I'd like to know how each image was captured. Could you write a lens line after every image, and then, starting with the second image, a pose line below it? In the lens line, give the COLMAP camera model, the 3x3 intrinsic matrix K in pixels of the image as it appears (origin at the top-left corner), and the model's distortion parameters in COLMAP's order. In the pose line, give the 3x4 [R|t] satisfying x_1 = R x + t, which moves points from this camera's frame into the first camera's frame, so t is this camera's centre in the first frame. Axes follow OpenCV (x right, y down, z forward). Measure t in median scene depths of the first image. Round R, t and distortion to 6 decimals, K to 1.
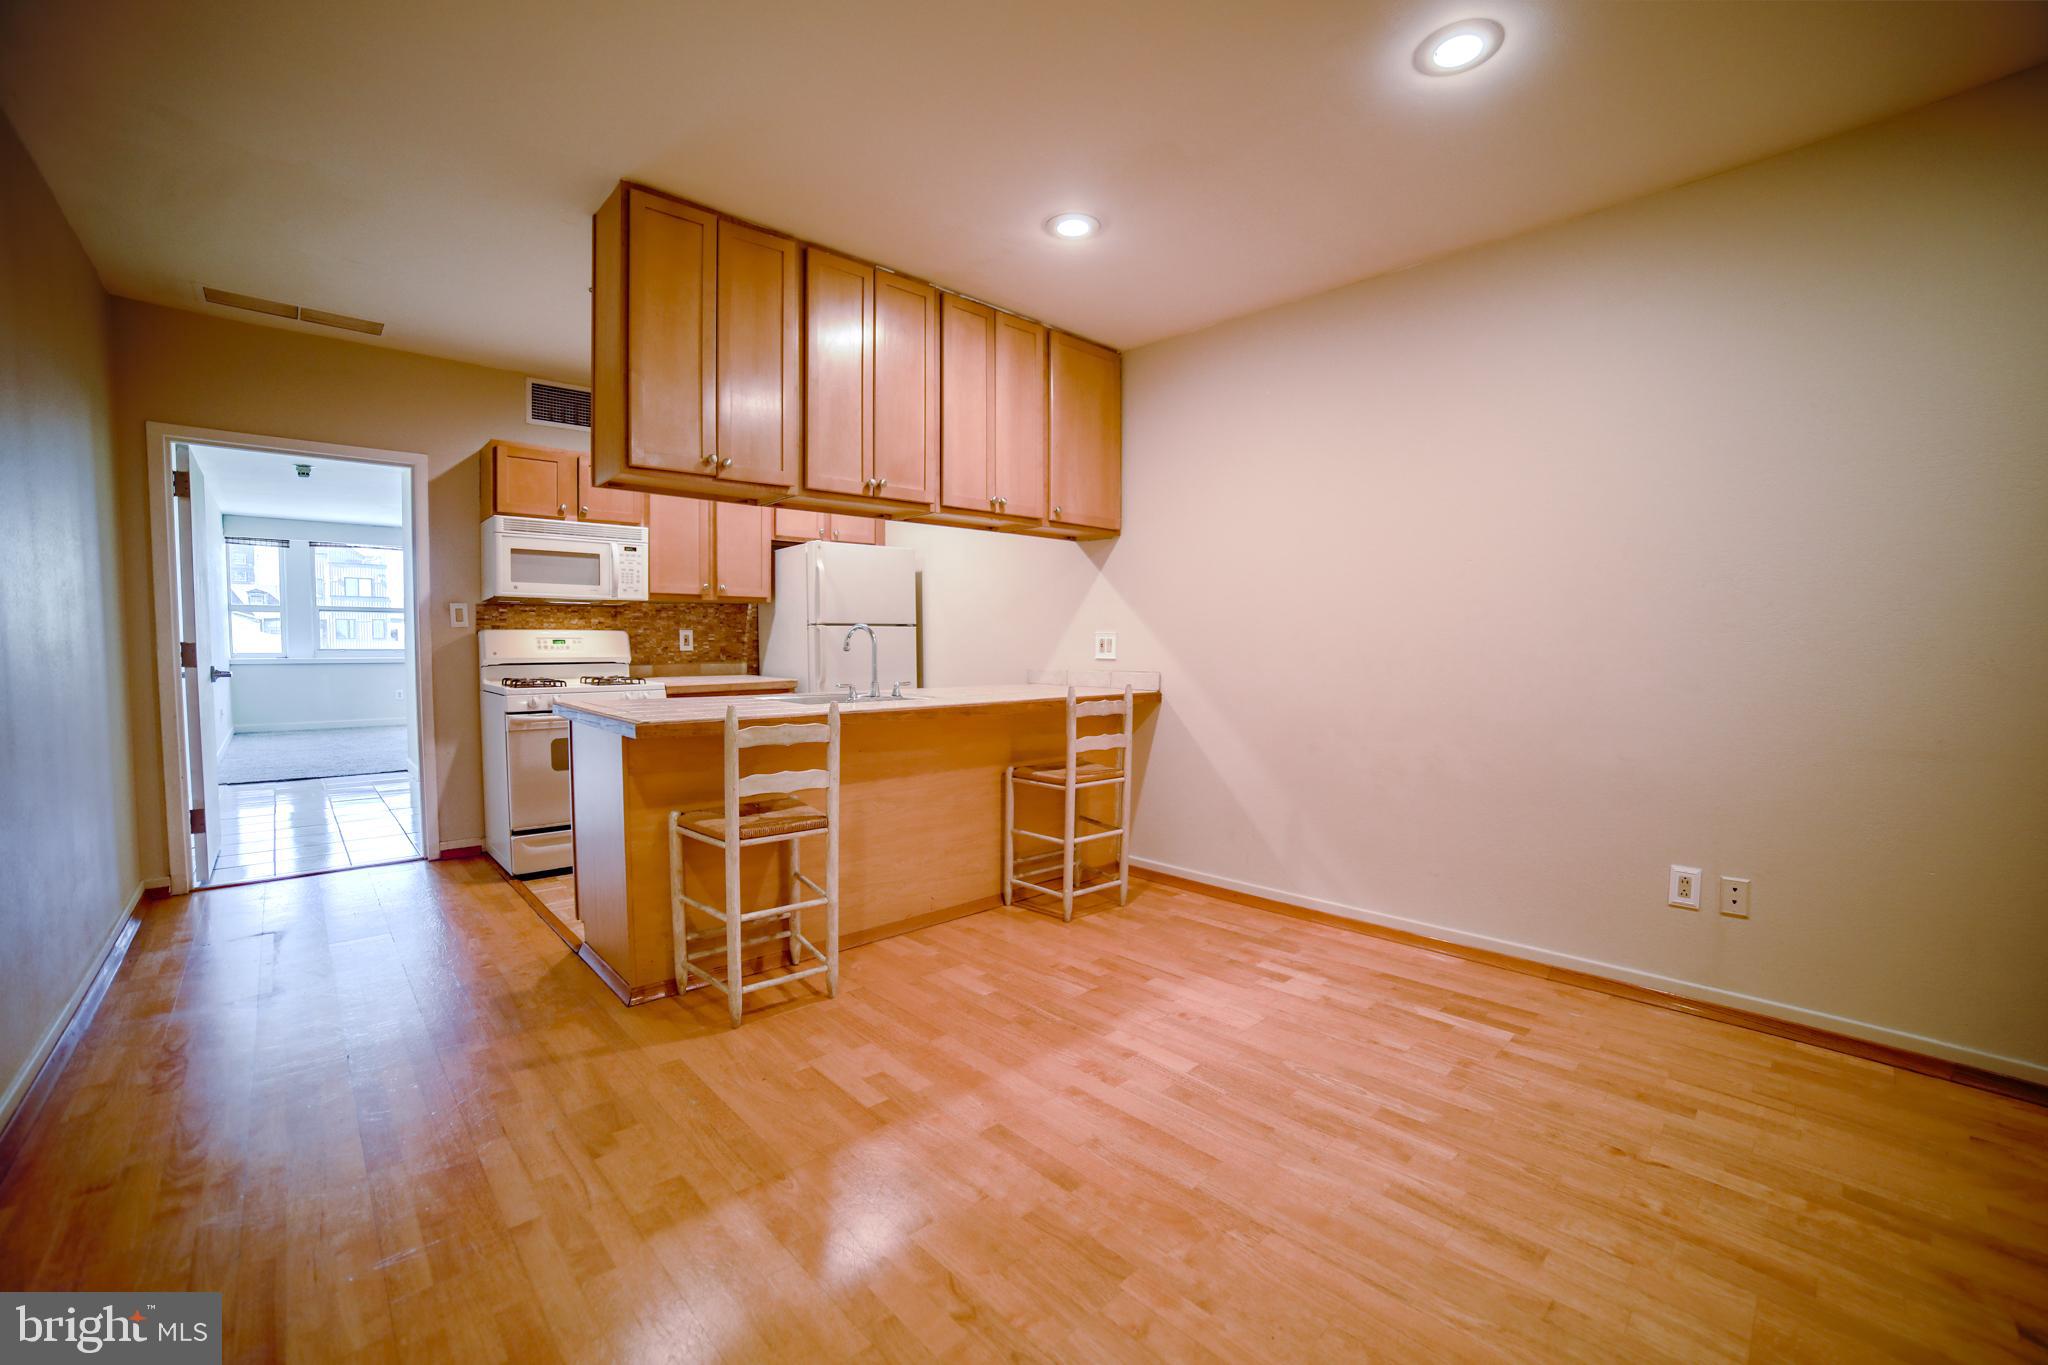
lens RADIAL K [[837.7, 0, 1026.5], [0, 837.7, 685.0], [0, 0, 1]] dist [-0.110073, 0.040255]
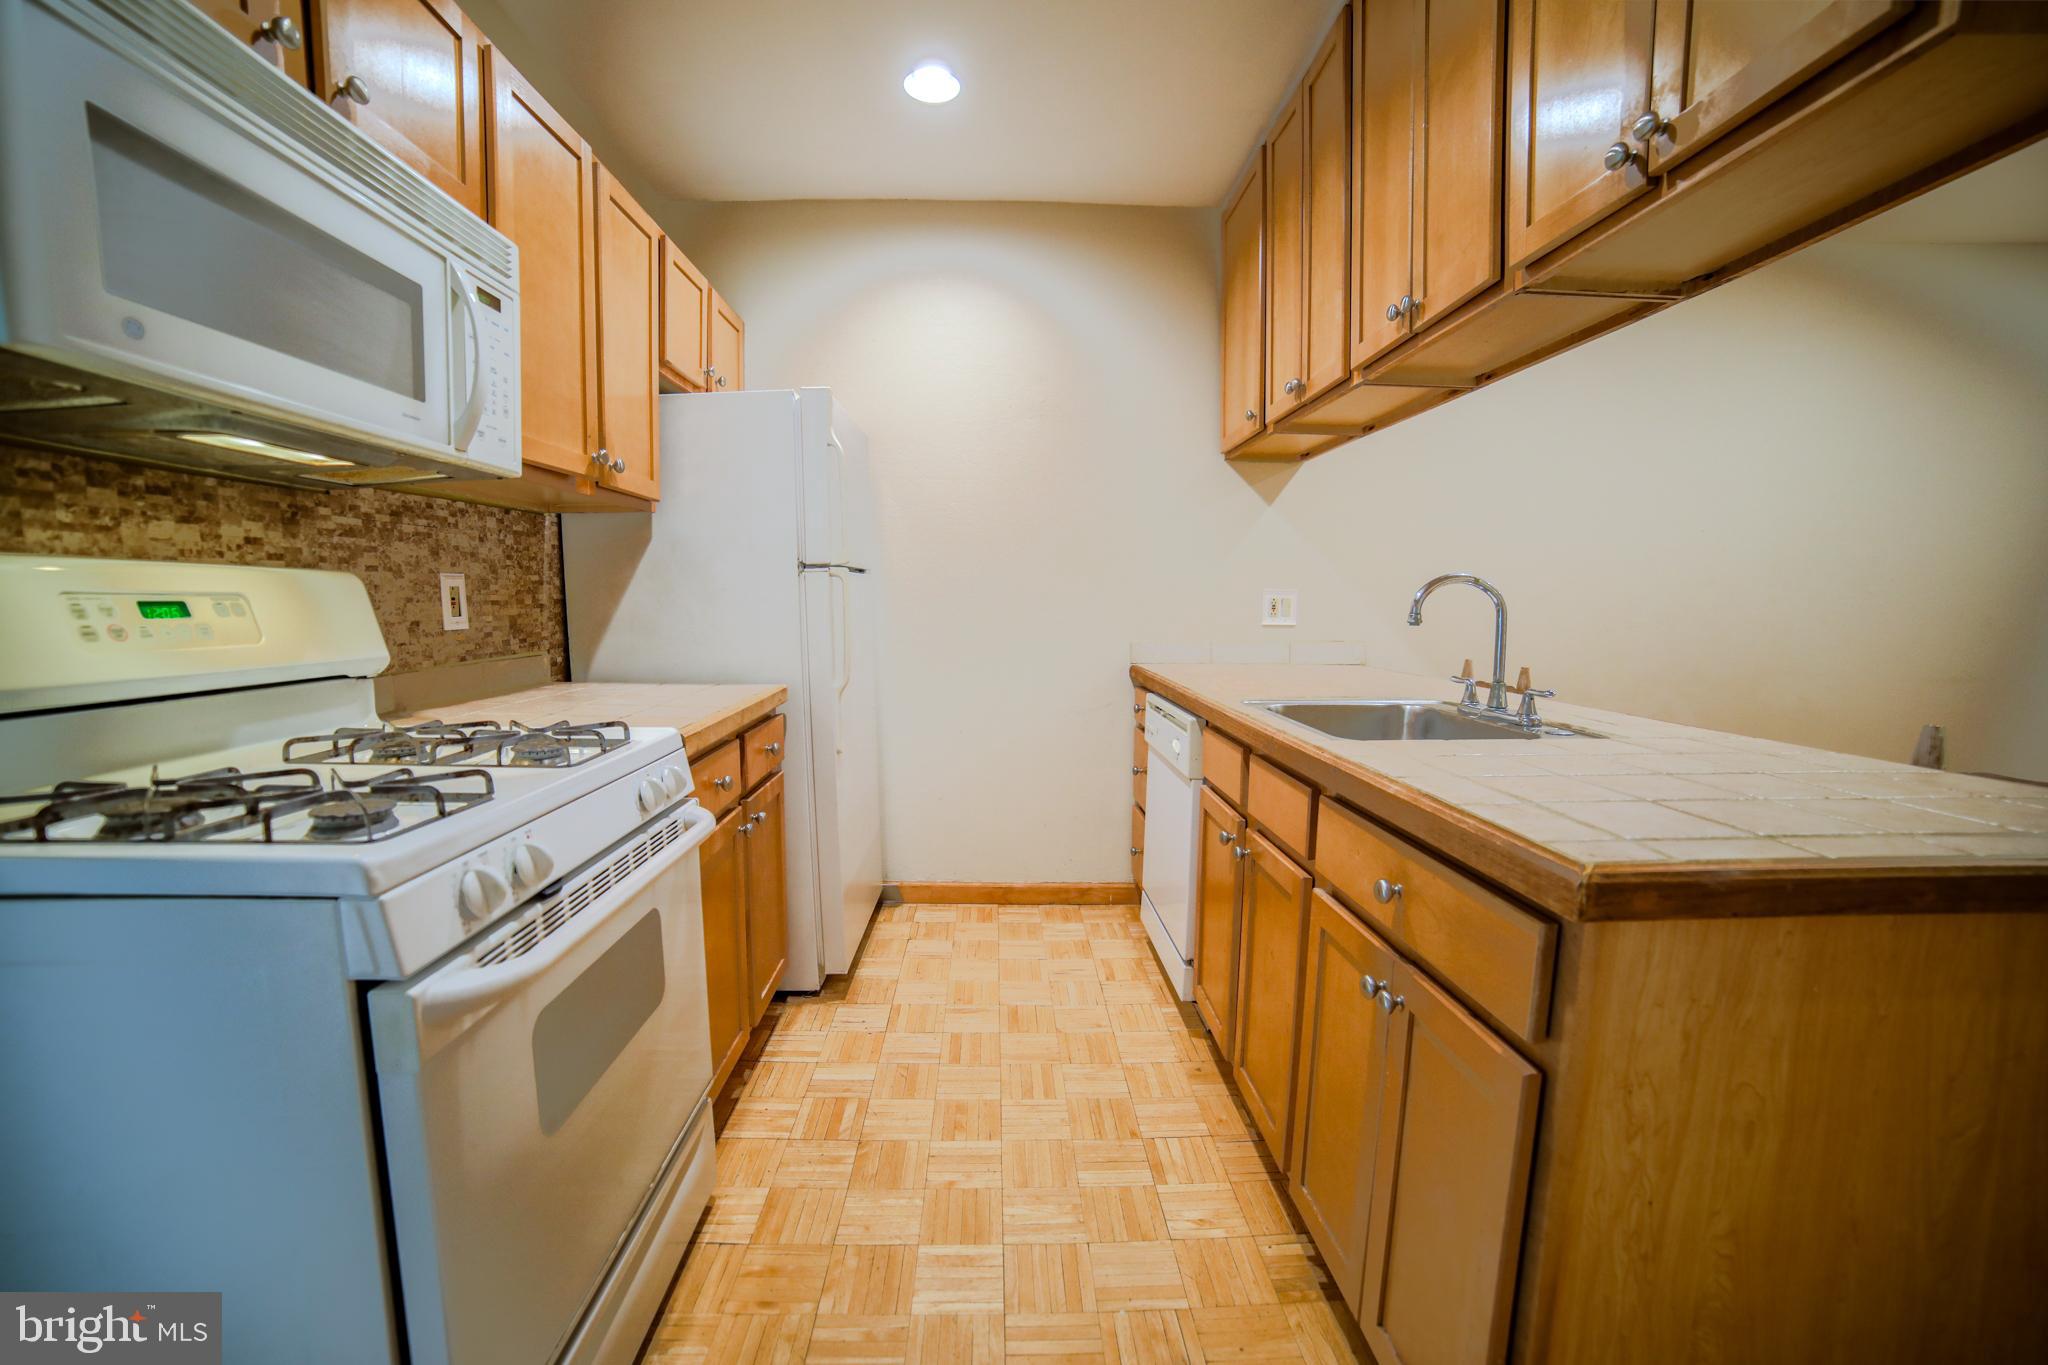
lens RADIAL K [[837.7, 0, 1026.5], [0, 837.7, 685.0], [0, 0, 1]] dist [-0.110073, 0.040255]
pose [[0.662390, -0.078393, 0.745046, -0.664117], [0.037839, 0.996742, 0.071235, -0.042978], [-0.748203, -0.018993, 0.663198, 0.745489]]
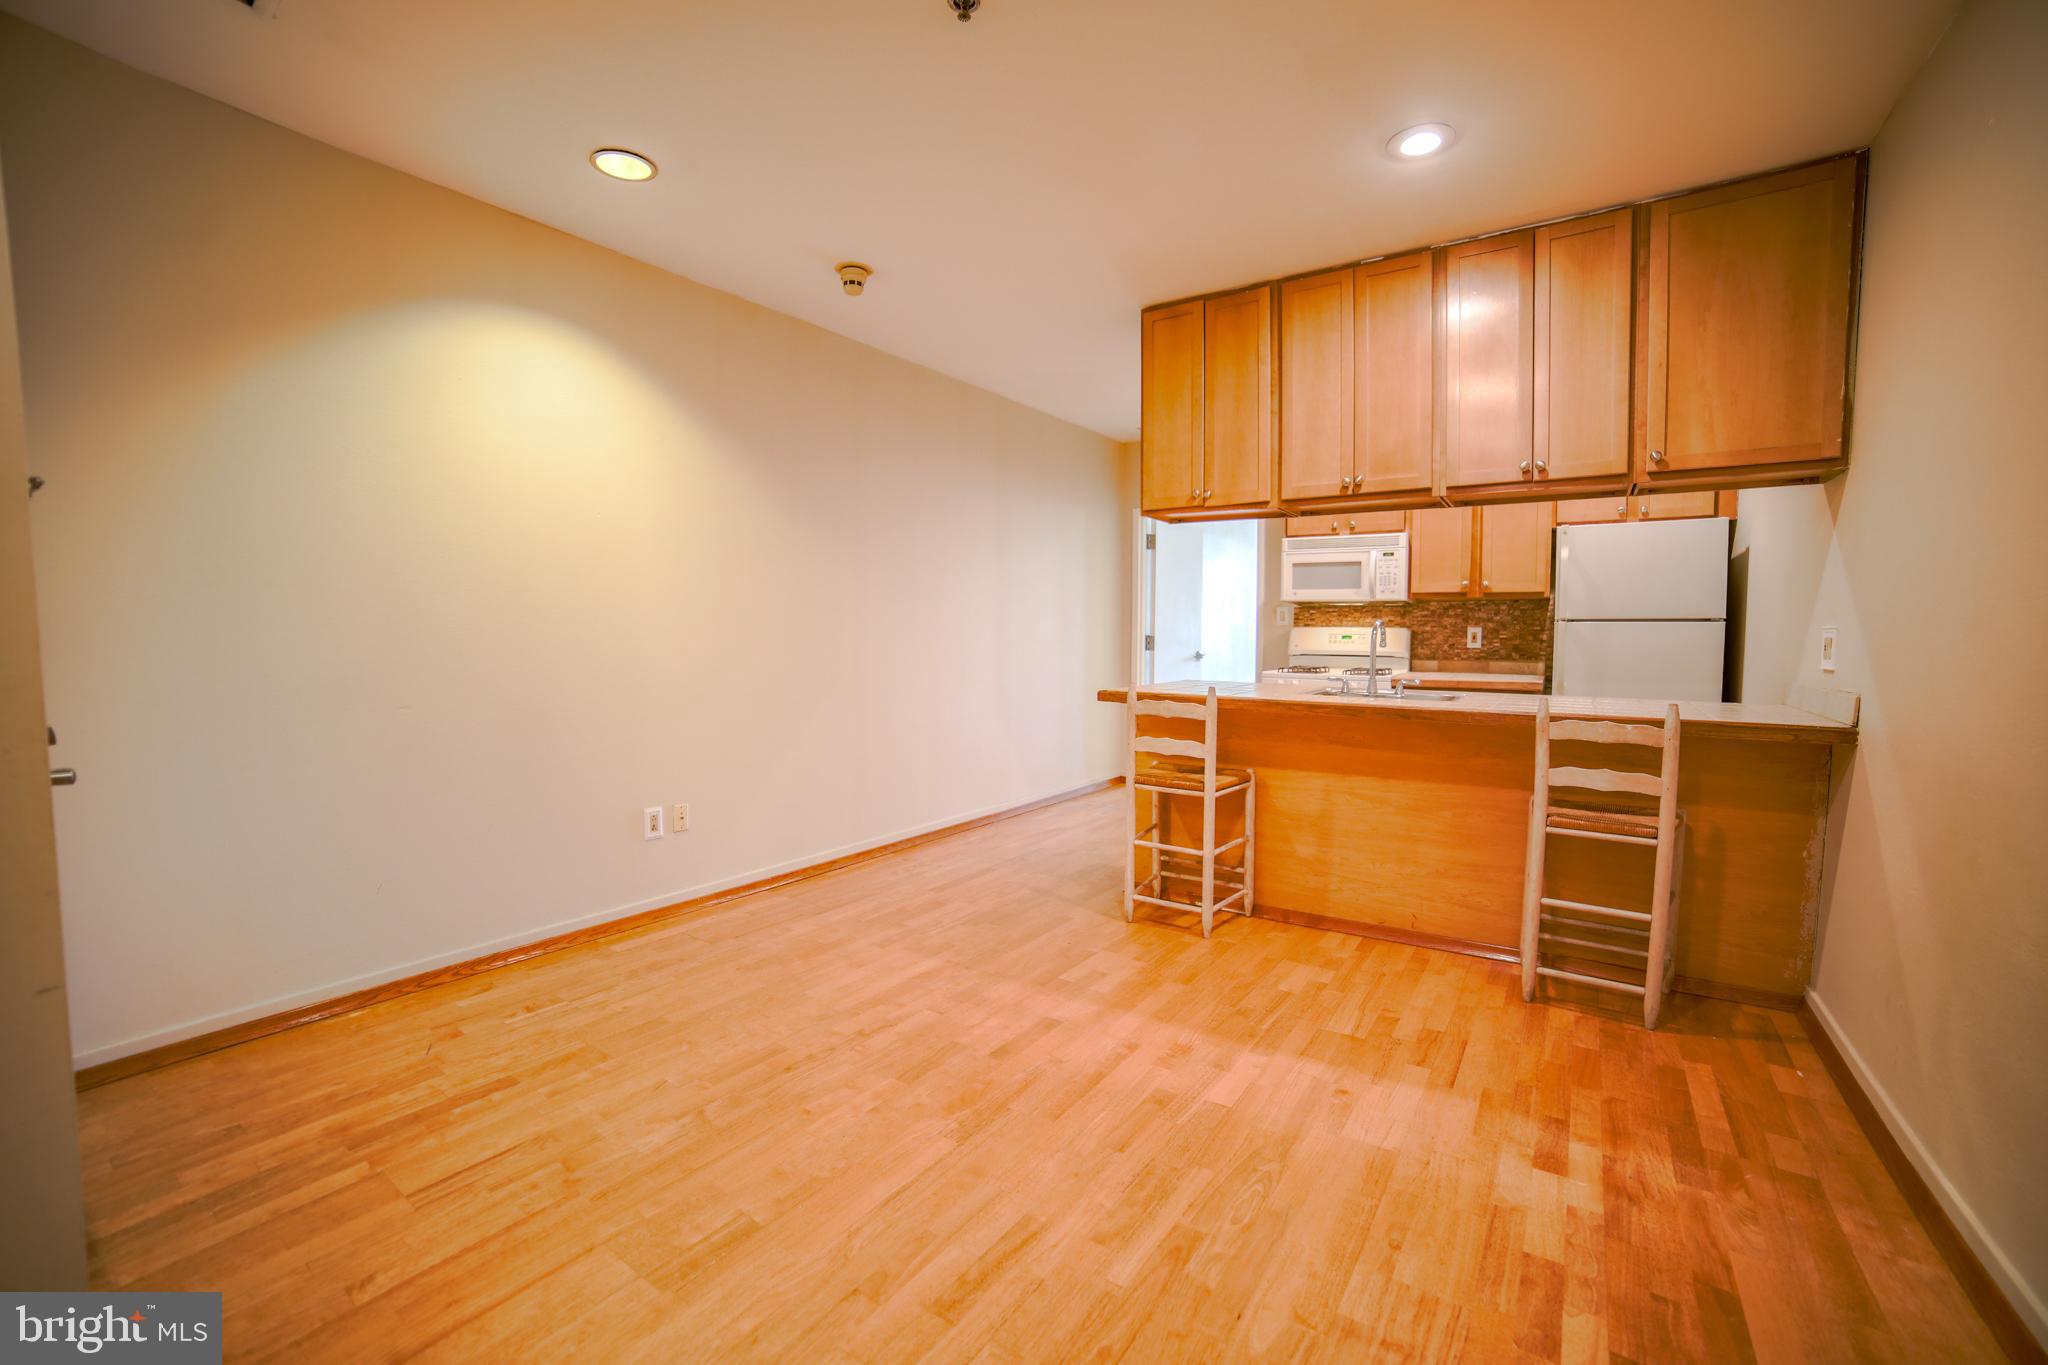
lens RADIAL K [[837.7, 0, 1026.5], [0, 837.7, 685.0], [0, 0, 1]] dist [-0.110073, 0.040255]
pose [[0.207676, 0.056891, -0.976542, 0.584016], [-0.054768, 0.997418, 0.046460, -0.016038], [0.976663, 0.043834, 0.210255, 0.331400]]
